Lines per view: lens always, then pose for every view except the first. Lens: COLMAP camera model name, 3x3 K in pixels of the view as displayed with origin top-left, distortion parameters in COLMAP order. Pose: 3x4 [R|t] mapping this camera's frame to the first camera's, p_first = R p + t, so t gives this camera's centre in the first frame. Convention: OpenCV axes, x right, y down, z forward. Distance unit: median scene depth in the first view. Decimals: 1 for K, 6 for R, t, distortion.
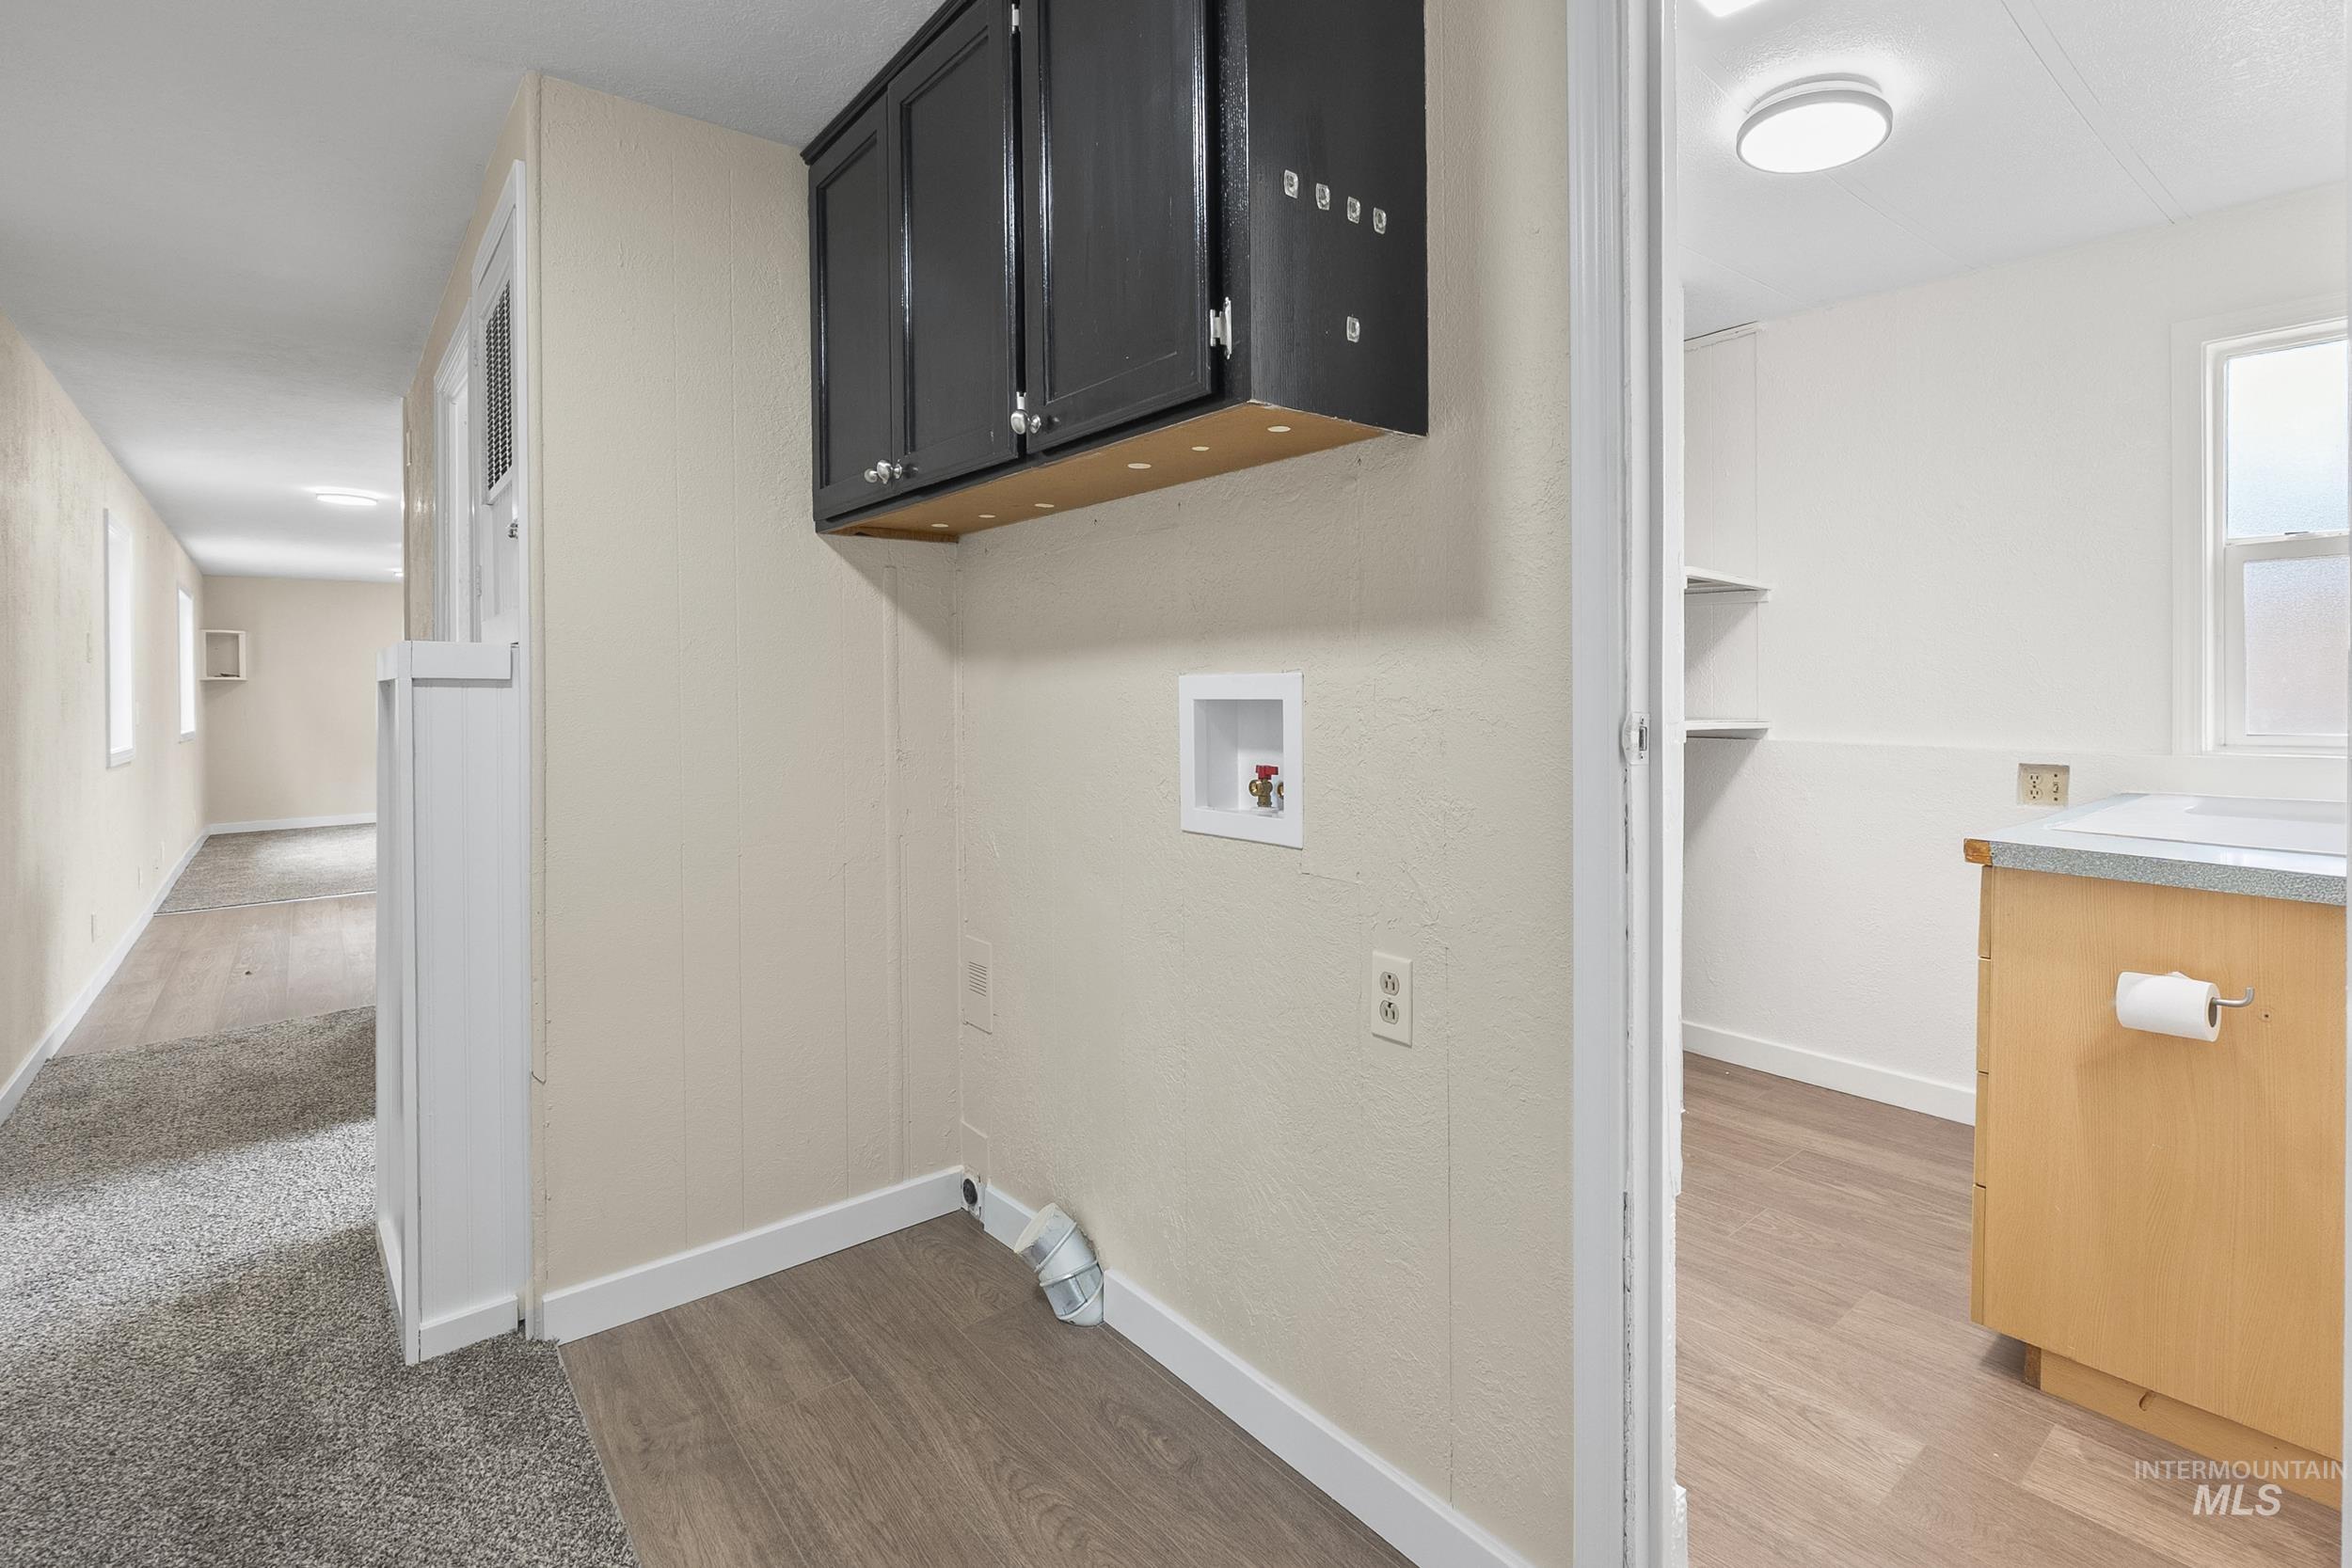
lens RADIAL K [[1001.3, 0, 1175.9], [0, 1001.3, 695.8], [0, 0, 1]] dist [-0.009418, -0.000049]
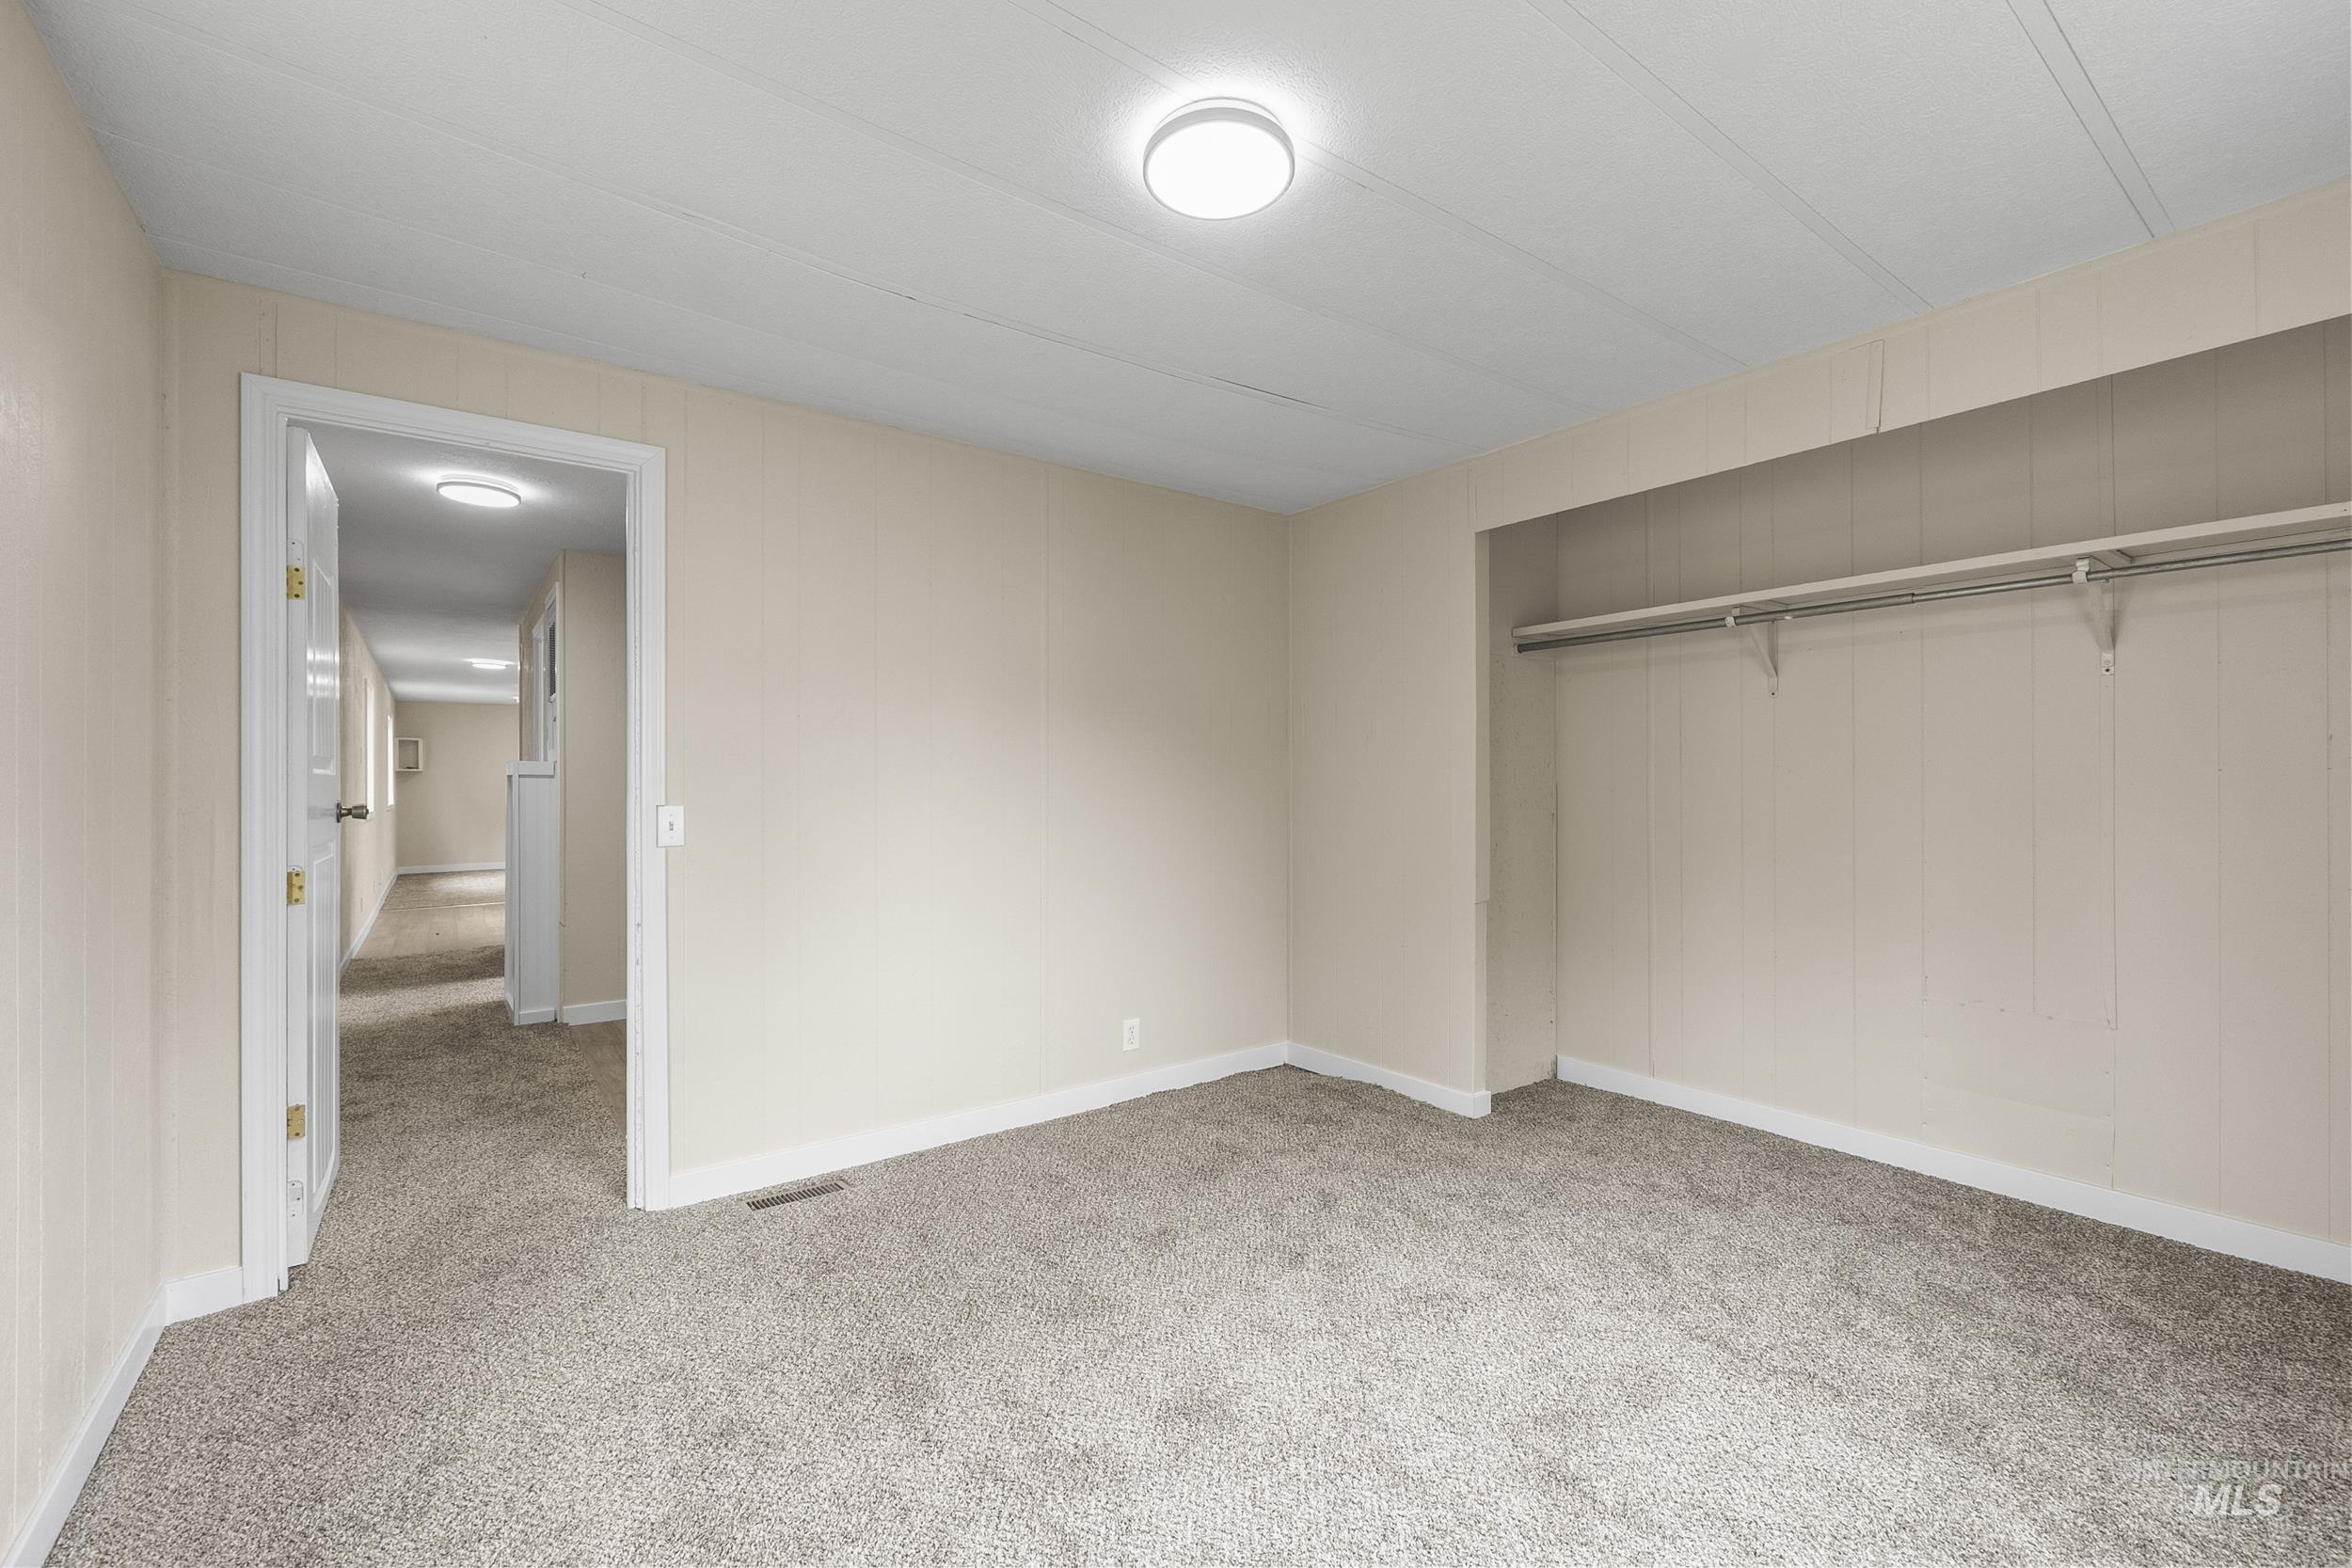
lens RADIAL K [[993.0, 0, 1176.0], [0, 993.0, 784.0], [0, 0, 1]] dist [-0.007148, -0.000424]
pose [[0.996769, 0.004280, -0.080212, 0.532649], [-0.004428, 0.999989, -0.001671, 0.002166], [0.080204, 0.002021, 0.996776, -0.666924]]
